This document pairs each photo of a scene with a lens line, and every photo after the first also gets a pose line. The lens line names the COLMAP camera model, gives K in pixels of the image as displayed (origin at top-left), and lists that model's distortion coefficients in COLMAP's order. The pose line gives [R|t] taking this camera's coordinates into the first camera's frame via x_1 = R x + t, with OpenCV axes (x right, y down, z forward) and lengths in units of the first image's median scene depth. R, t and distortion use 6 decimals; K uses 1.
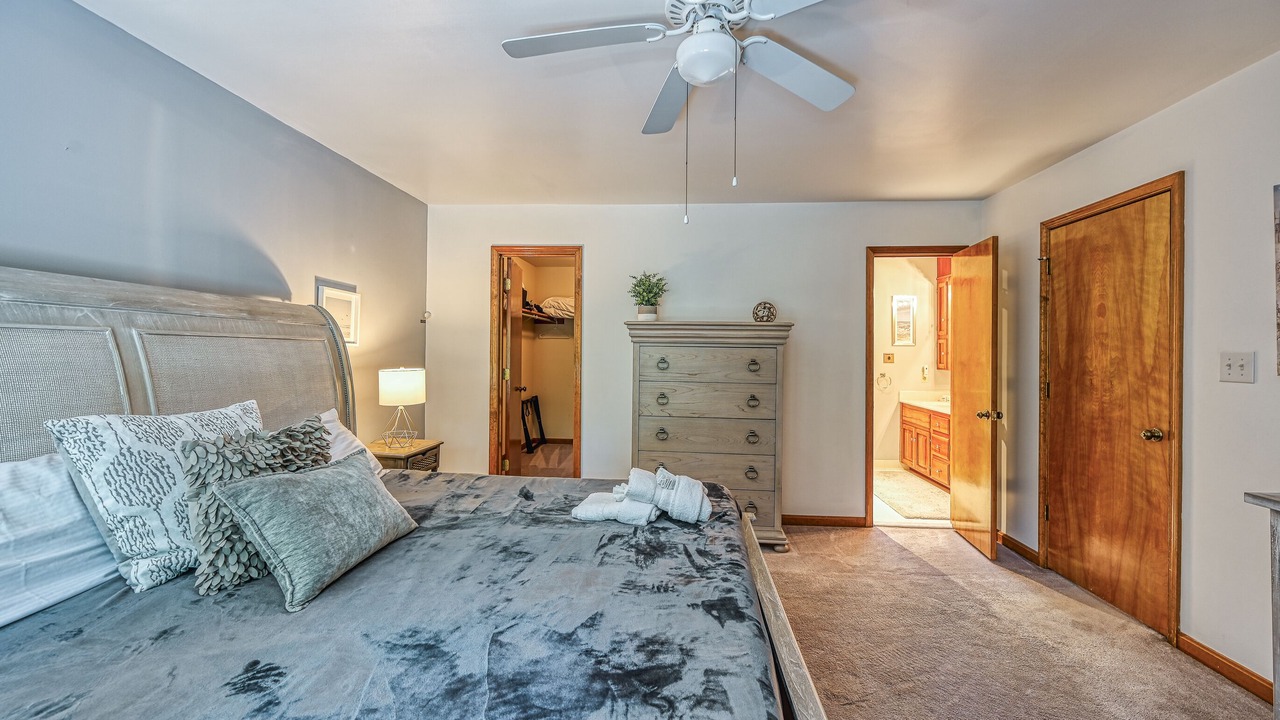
lens RADIAL K [[505.1, 0, 642.9], [0, 505.1, 343.4], [0, 0, 1]] dist [0.001301, 0.000310]
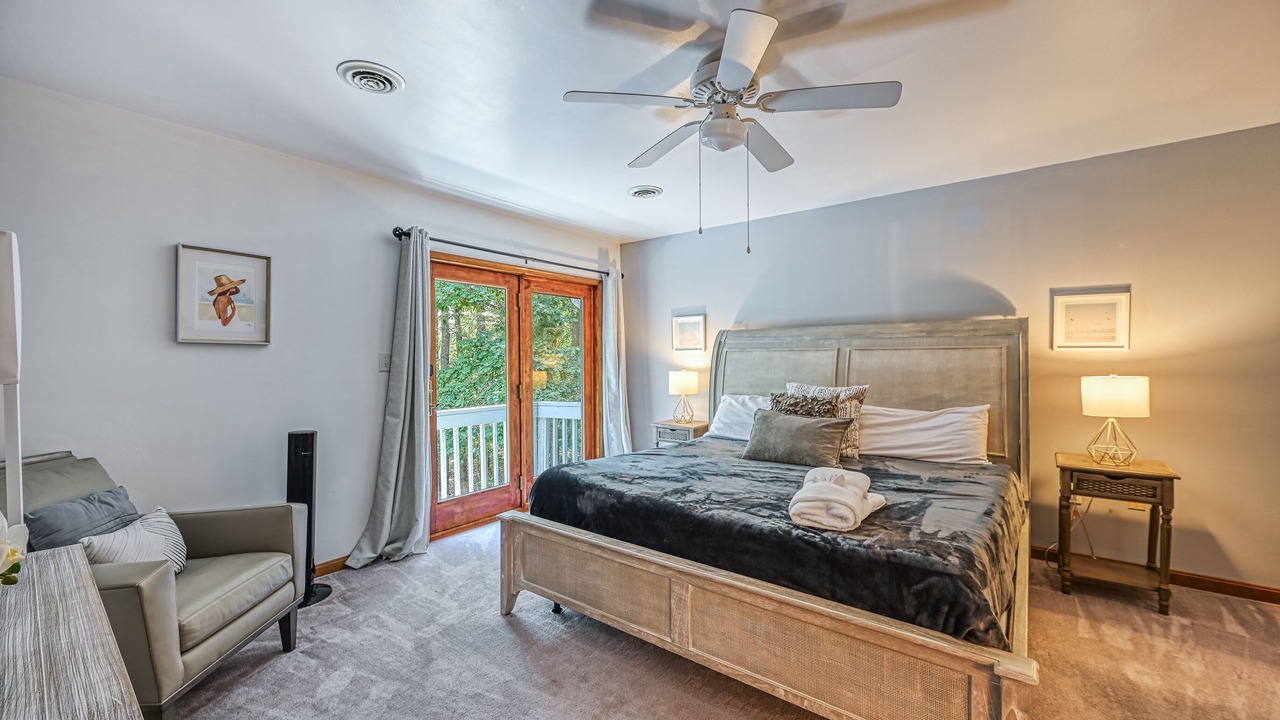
lens RADIAL K [[511.4, 0, 640.0], [0, 511.4, 360.0], [0, 0, 1]] dist [0.000423, 0.000059]
pose [[-0.547054, -0.004552, -0.837085, 0.884101], [0.013795, 0.999800, -0.014452, 0.029471], [0.836984, -0.019454, -0.546882, 0.993719]]
